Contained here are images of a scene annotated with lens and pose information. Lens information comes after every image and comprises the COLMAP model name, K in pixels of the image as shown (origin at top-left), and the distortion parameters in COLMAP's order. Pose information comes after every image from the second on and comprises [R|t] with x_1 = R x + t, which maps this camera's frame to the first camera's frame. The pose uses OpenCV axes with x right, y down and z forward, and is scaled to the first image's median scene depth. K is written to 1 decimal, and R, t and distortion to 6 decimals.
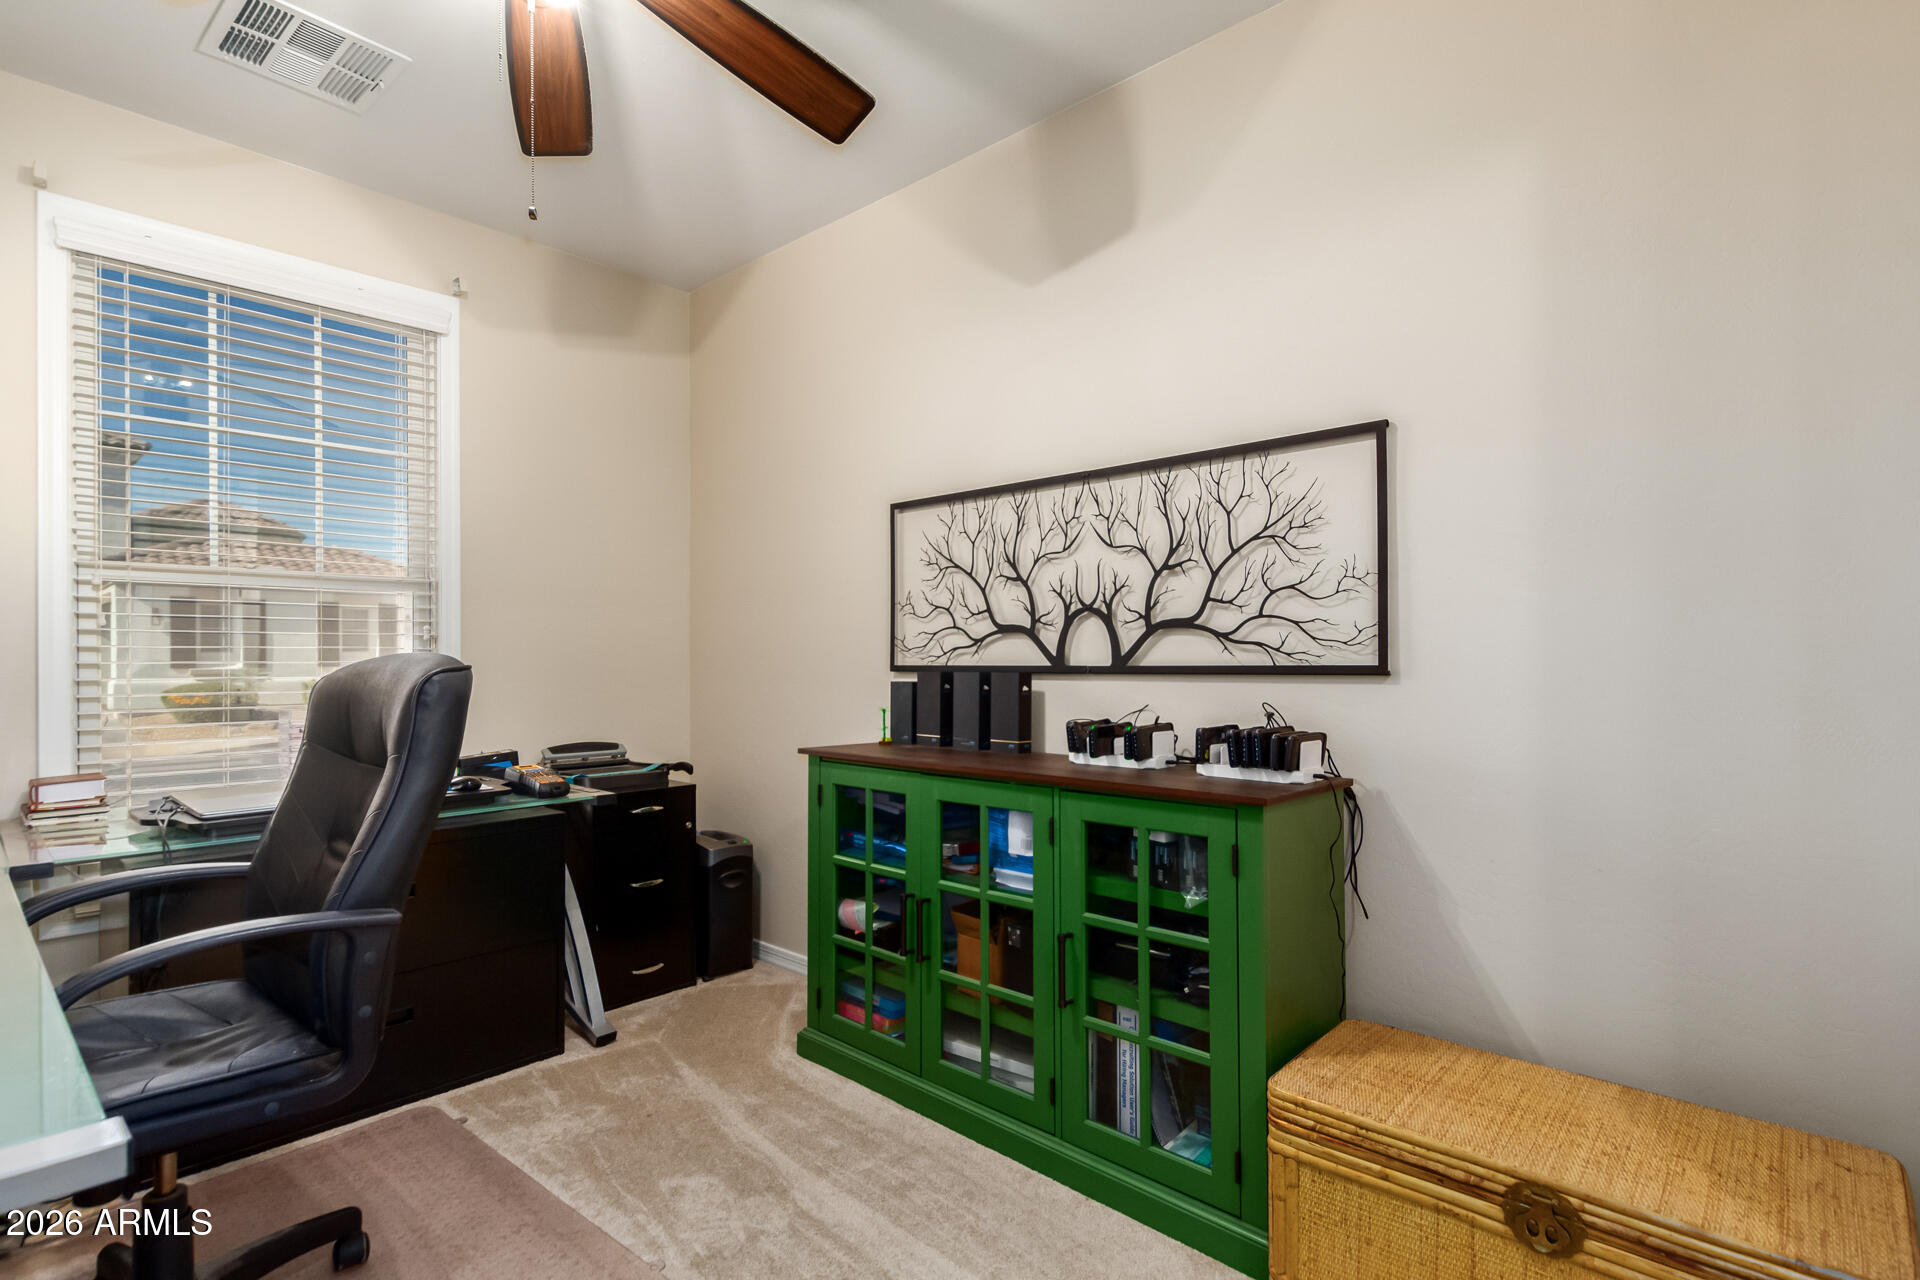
lens RADIAL K [[874.5, 0, 966.1], [0, 874.5, 650.1], [0, 0, 1]] dist [0.002459, 0.000290]
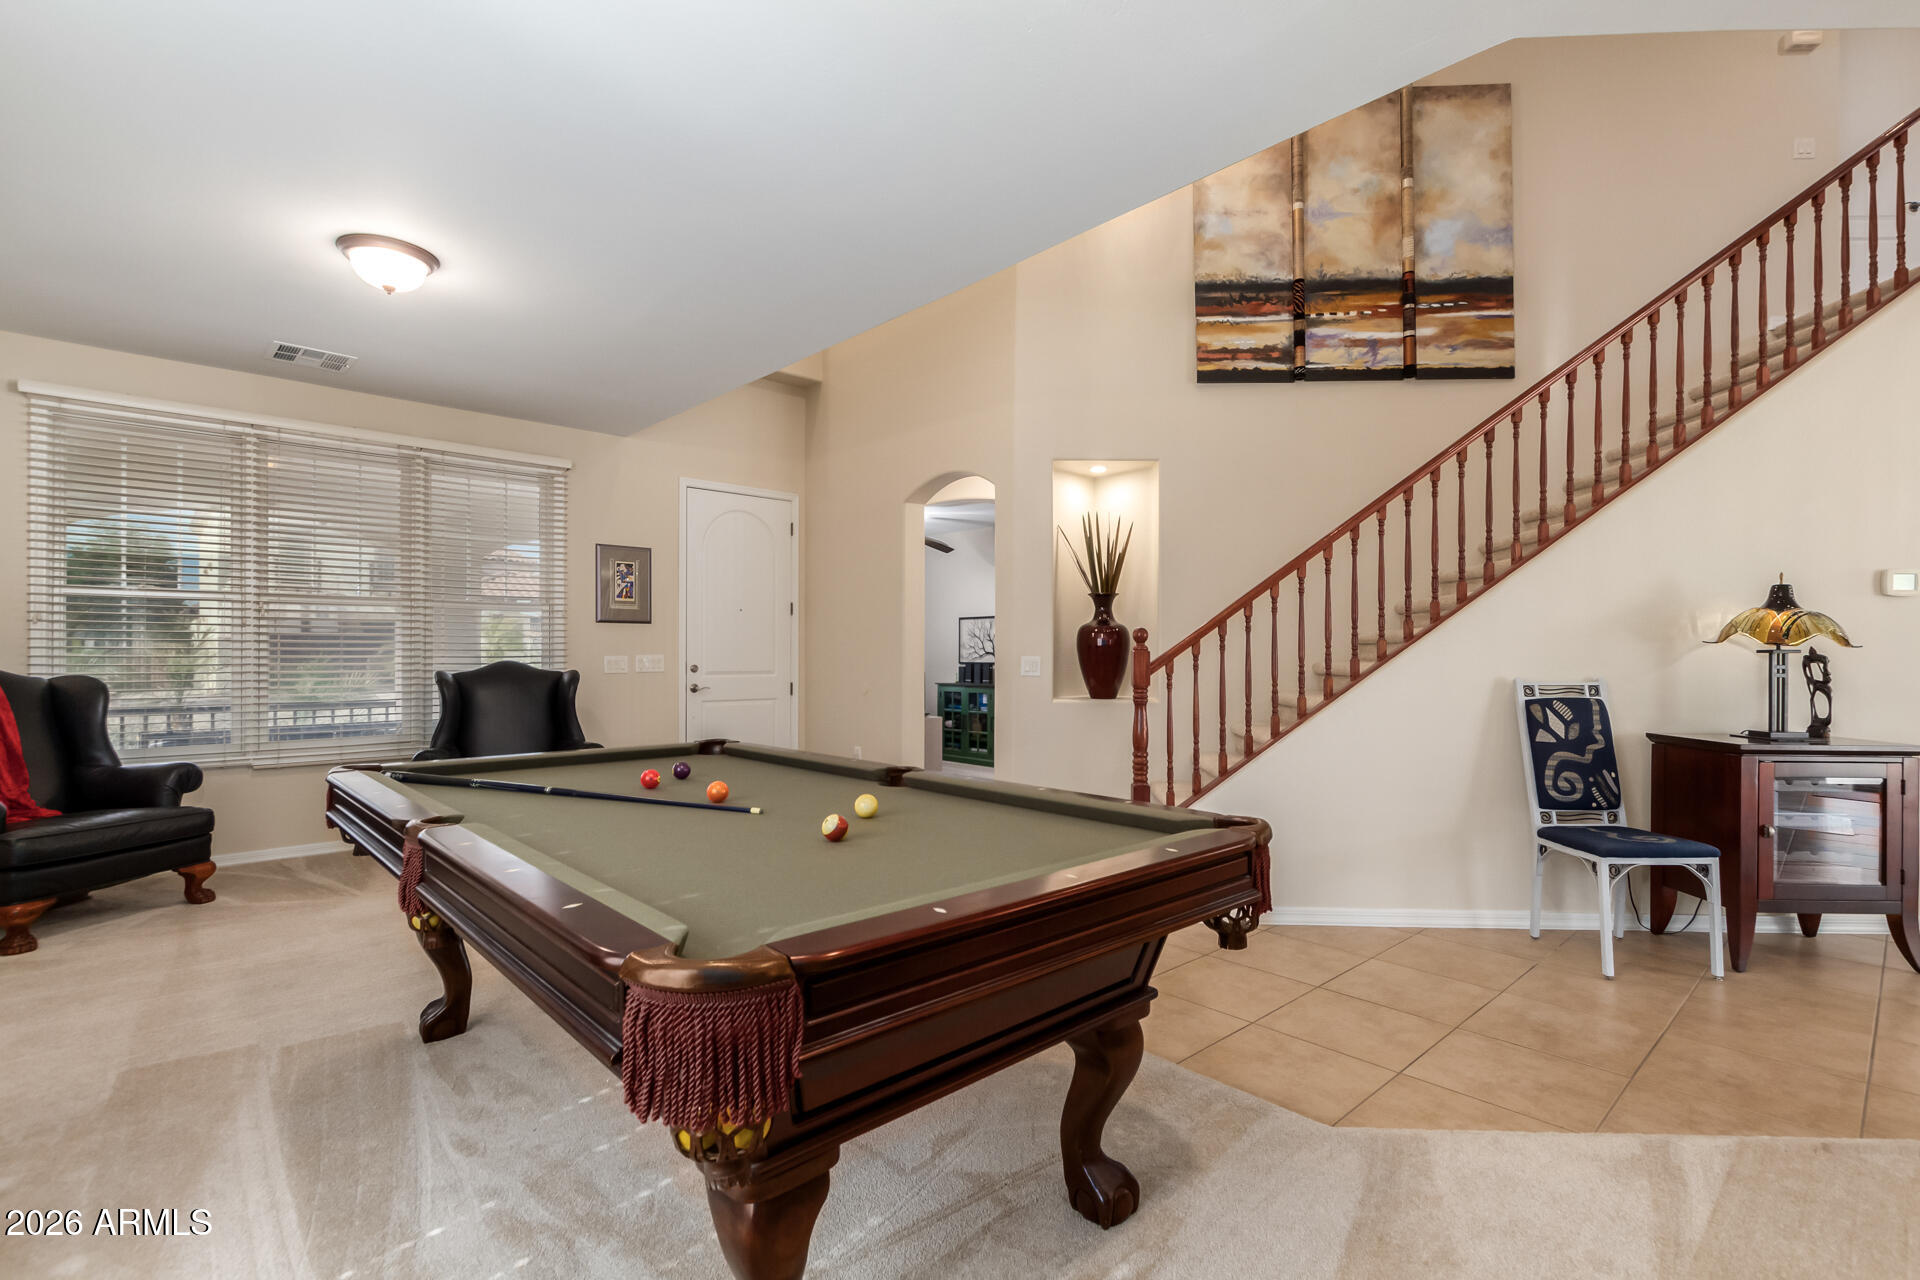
lens RADIAL K [[874.5, 0, 966.1], [0, 874.5, 650.1], [0, 0, 1]] dist [0.002459, 0.000290]
pose [[0.995300, 0.004996, -0.096711, 0.337098], [-0.005492, 0.999973, -0.004858, -0.017778], [0.096684, 0.005366, 0.995301, -2.975161]]
